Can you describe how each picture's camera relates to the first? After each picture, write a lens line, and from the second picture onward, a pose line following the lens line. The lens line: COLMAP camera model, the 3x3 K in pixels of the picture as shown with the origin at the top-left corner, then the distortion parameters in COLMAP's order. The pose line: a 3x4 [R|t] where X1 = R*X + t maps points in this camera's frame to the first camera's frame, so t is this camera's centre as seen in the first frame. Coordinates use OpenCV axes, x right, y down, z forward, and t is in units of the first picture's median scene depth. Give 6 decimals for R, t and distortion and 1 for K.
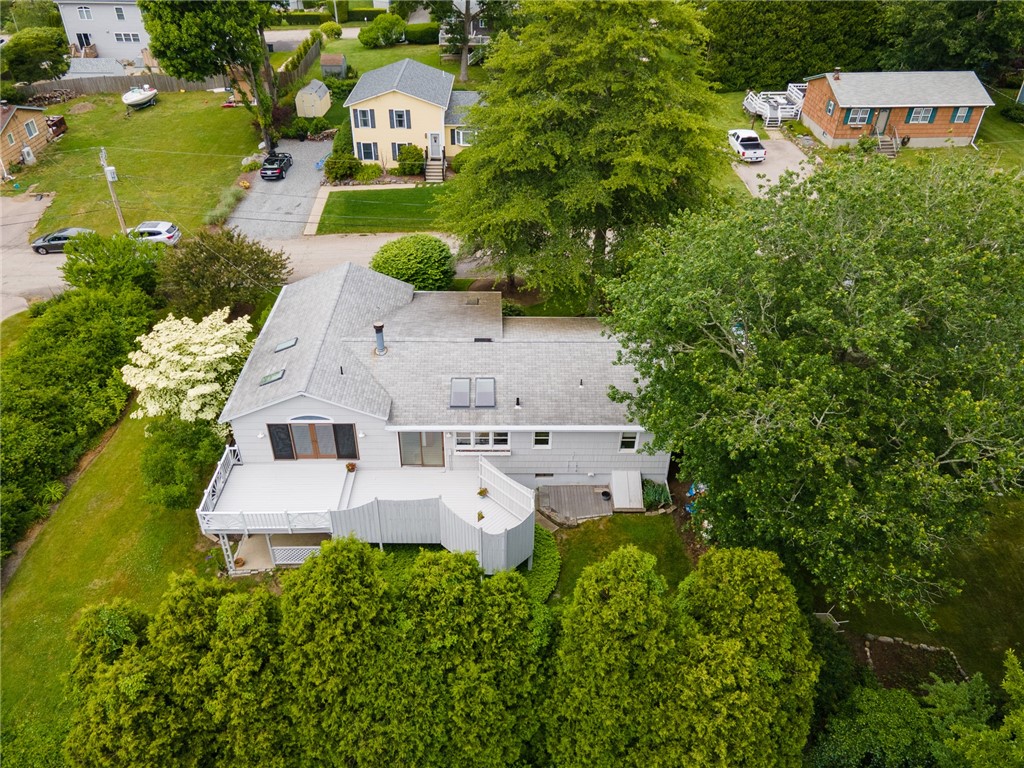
lens RADIAL K [[749.1, 0, 512.0], [0, 749.1, 384.0], [0, 0, 1]] dist [0.046027, 0.001861]
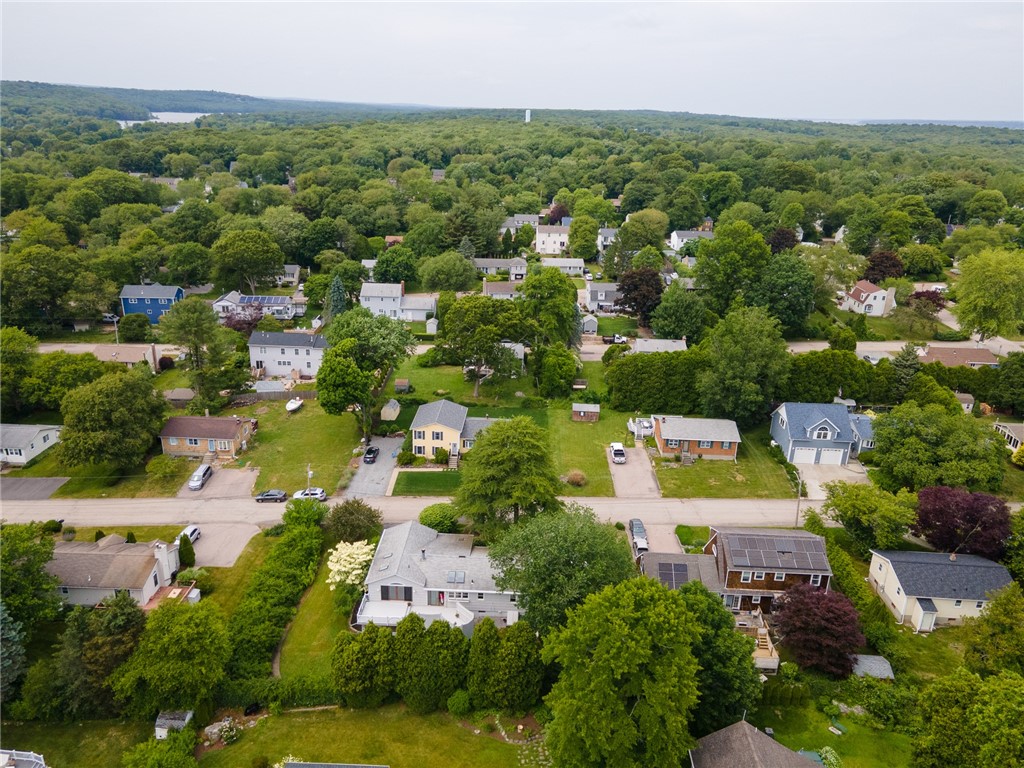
lens RADIAL K [[749.1, 0, 512.0], [0, 749.1, 384.0], [0, 0, 1]] dist [0.046027, 0.001861]
pose [[0.998639, 0.032930, -0.040439, 0.133615], [-0.042358, 0.964511, -0.260622, 0.021695], [0.030422, 0.261980, 0.964594, -1.017199]]
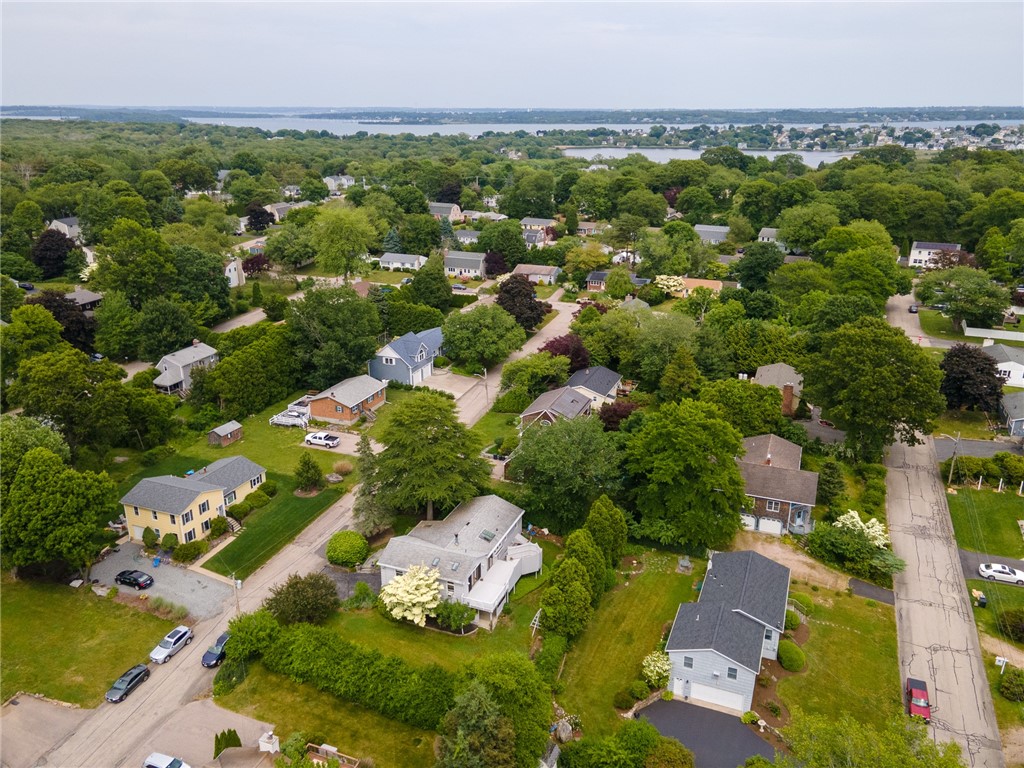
lens RADIAL K [[797.5, 0, 515.8], [0, 797.5, 381.6], [0, 0, 1]] dist [0.049607, 0.003967]
pose [[0.377699, -0.317366, 0.869840, -1.447079], [0.543257, 0.836694, 0.069382, -0.370322], [-0.749810, 0.446342, 0.488430, -0.504757]]
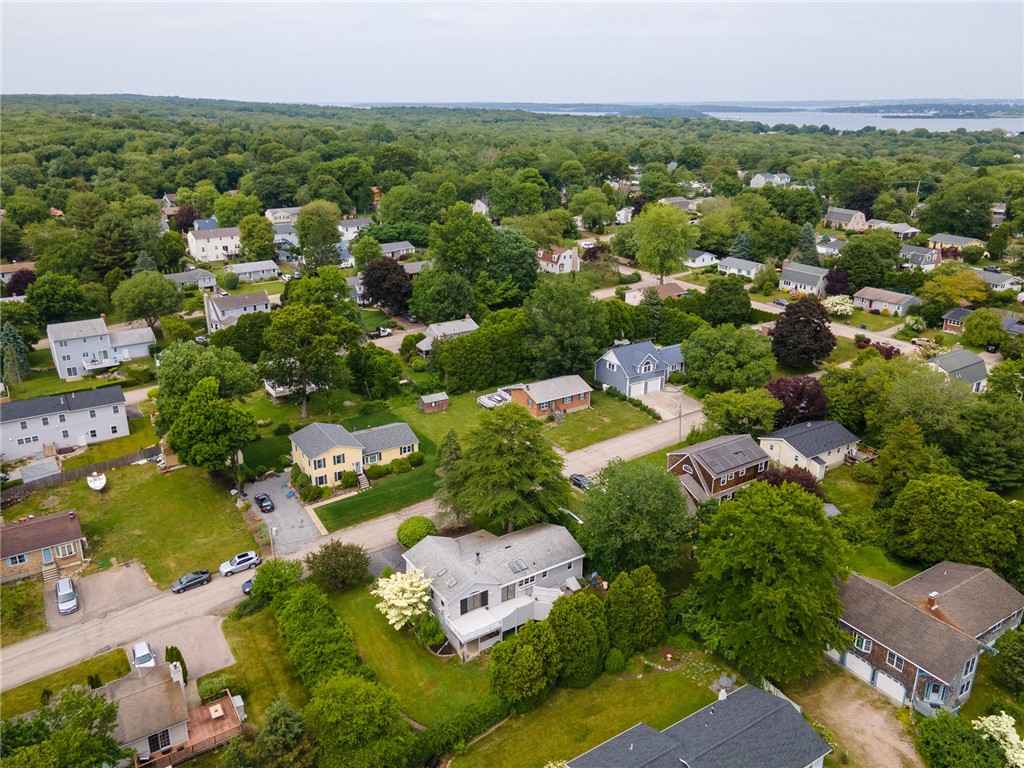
lens RADIAL K [[784.3, 0, 512.0], [0, 784.3, 384.0], [0, 0, 1]] dist [0.049169, 0.006044]
pose [[0.845040, -0.192872, 0.498705, -0.781113], [0.316979, 0.931821, -0.176733, -0.060711], [-0.430617, 0.307426, 0.848562, -0.926453]]
